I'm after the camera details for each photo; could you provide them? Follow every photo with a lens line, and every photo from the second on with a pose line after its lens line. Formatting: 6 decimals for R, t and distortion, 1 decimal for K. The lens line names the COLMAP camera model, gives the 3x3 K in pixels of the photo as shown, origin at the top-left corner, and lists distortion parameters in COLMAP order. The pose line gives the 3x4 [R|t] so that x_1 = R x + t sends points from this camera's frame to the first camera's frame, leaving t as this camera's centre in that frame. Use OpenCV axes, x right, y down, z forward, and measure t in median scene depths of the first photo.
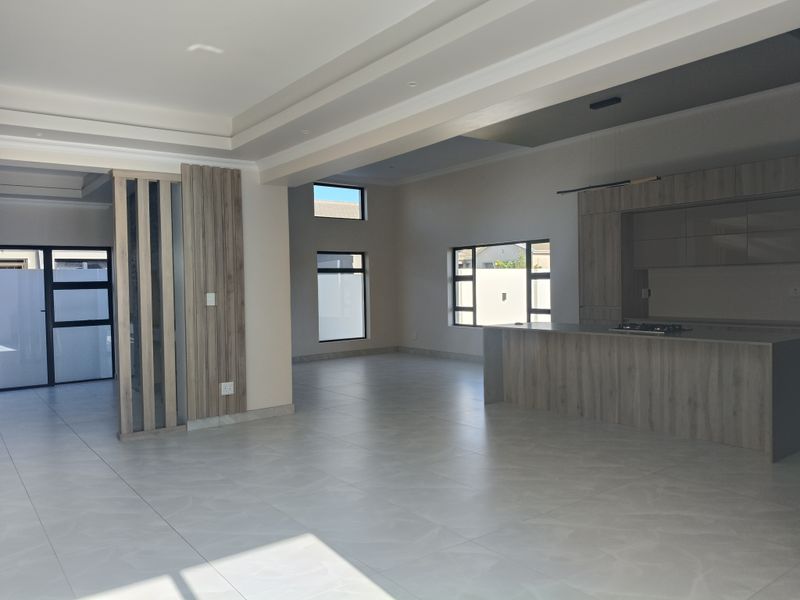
lens RADIAL K [[602.9, 0, 395.2], [0, 602.9, 300.8], [0, 0, 1]] dist [0.025955, -0.096791]
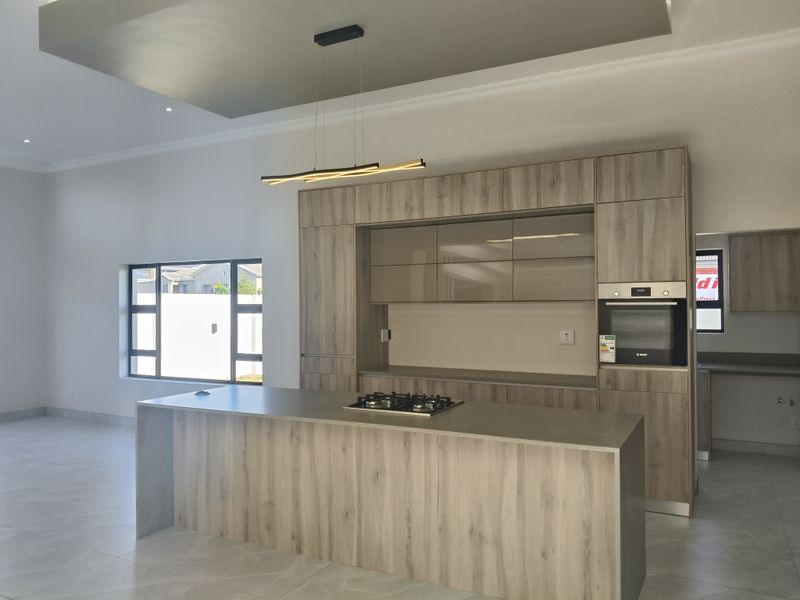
lens RADIAL K [[602.9, 0, 402.2], [0, 602.9, 294.2], [0, 0, 1]] dist [0.025955, -0.096791]
pose [[0.899045, 0.019628, 0.437416, 0.125796], [0.001599, 0.998841, -0.048107, -0.033860], [-0.437853, 0.043950, 0.897972, 0.382085]]
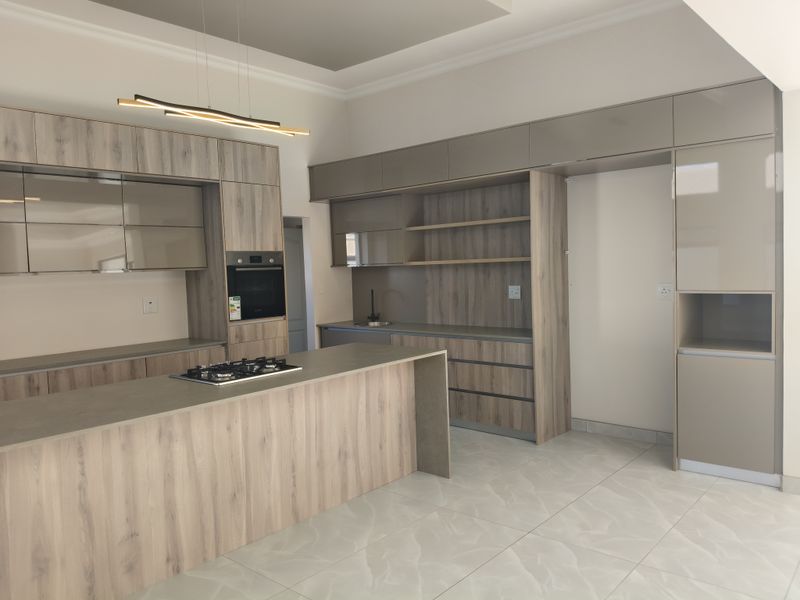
lens RADIAL K [[602.9, 0, 399.8], [0, 602.9, 296.2], [0, 0, 1]] dist [0.025955, -0.096791]
pose [[-0.217470, -0.022952, 0.975797, -0.186149], [0.062431, 0.997349, 0.037373, -0.036795], [-0.974068, 0.069047, -0.215461, 0.857769]]
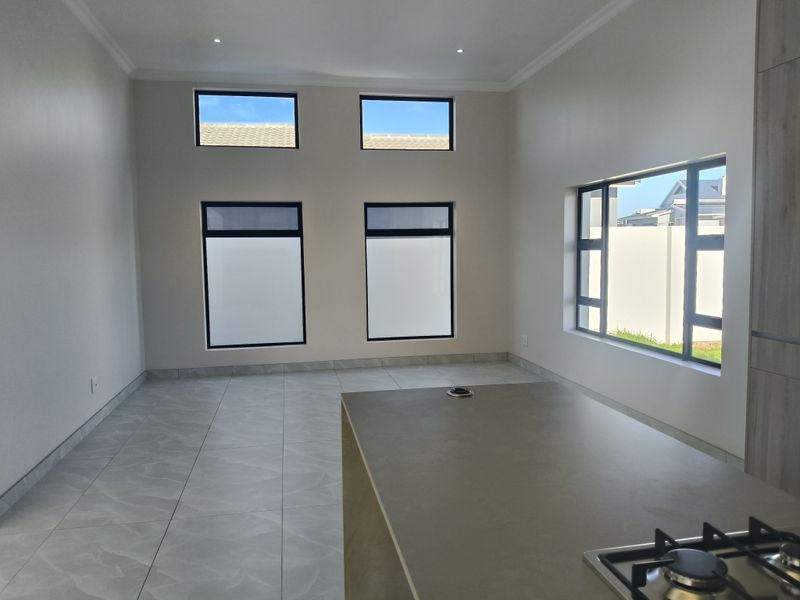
lens RADIAL K [[602.9, 0, 396.8], [0, 602.9, 302.9], [0, 0, 1]] dist [0.025955, -0.096791]
pose [[0.885700, 0.045858, -0.461988, 0.349216], [-0.012242, 0.997071, 0.075502, -0.040132], [0.464097, -0.061216, 0.883666, 0.726333]]
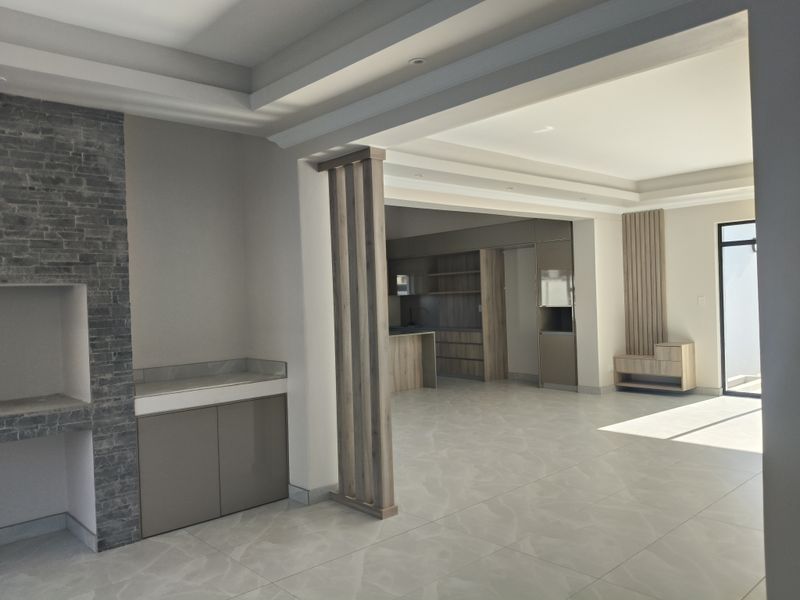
lens RADIAL K [[602.9, 0, 406.2], [0, 602.9, 301.5], [0, 0, 1]] dist [0.025955, -0.096791]
pose [[-0.109721, 0.015229, 0.993846, -1.013887], [0.060396, 0.998137, -0.008627, -0.016754], [-0.992126, 0.059078, -0.110436, 0.899329]]
